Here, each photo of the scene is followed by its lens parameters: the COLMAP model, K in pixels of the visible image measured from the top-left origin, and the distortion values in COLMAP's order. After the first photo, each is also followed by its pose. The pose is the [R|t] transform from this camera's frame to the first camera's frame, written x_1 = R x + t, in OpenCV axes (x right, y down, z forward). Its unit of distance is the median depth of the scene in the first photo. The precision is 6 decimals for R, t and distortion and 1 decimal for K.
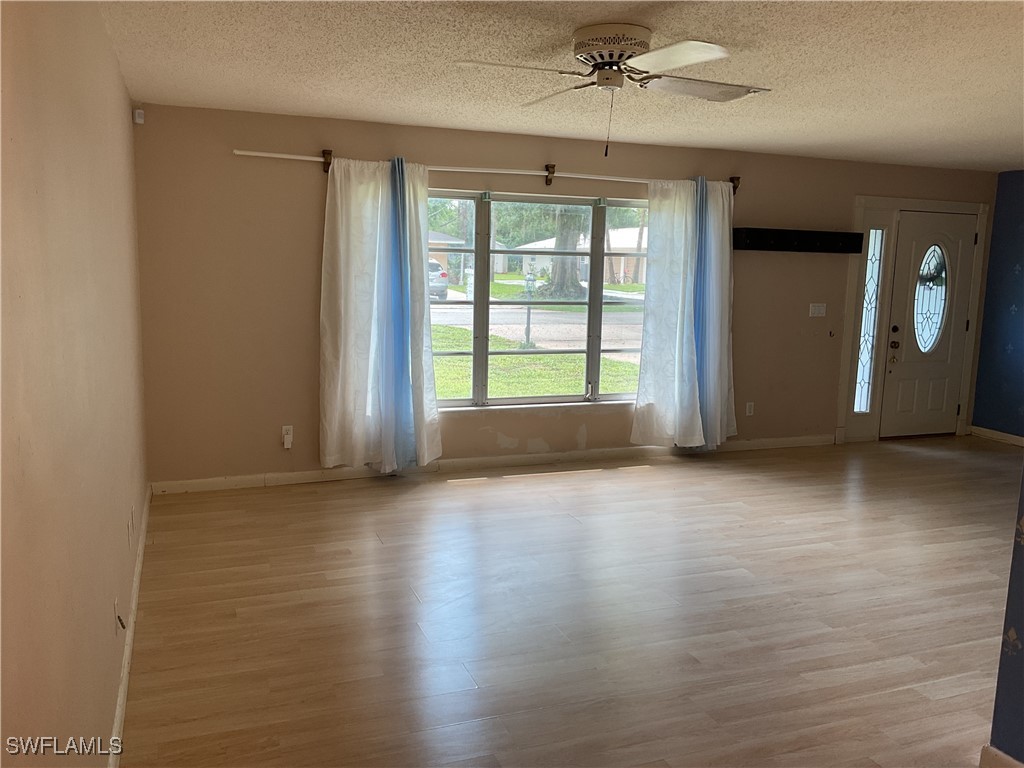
lens RADIAL K [[856.9, 0, 512.0], [0, 856.9, 384.0], [0, 0, 1]] dist [0.111130, -0.206242]
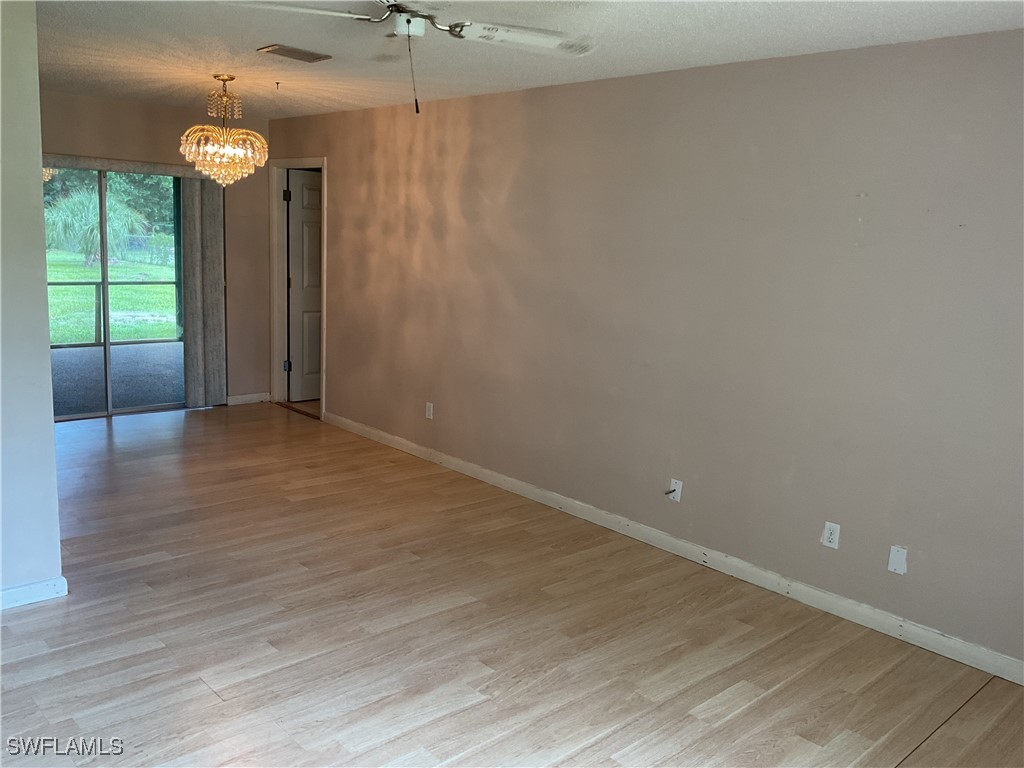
lens RADIAL K [[856.9, 0, 512.0], [0, 856.9, 384.0], [0, 0, 1]] dist [0.111130, -0.206242]
pose [[-0.925282, -0.004835, -0.379250, 0.321857], [-0.127206, 0.945960, 0.298292, -0.270049], [0.357313, 0.324247, -0.875895, 1.787047]]
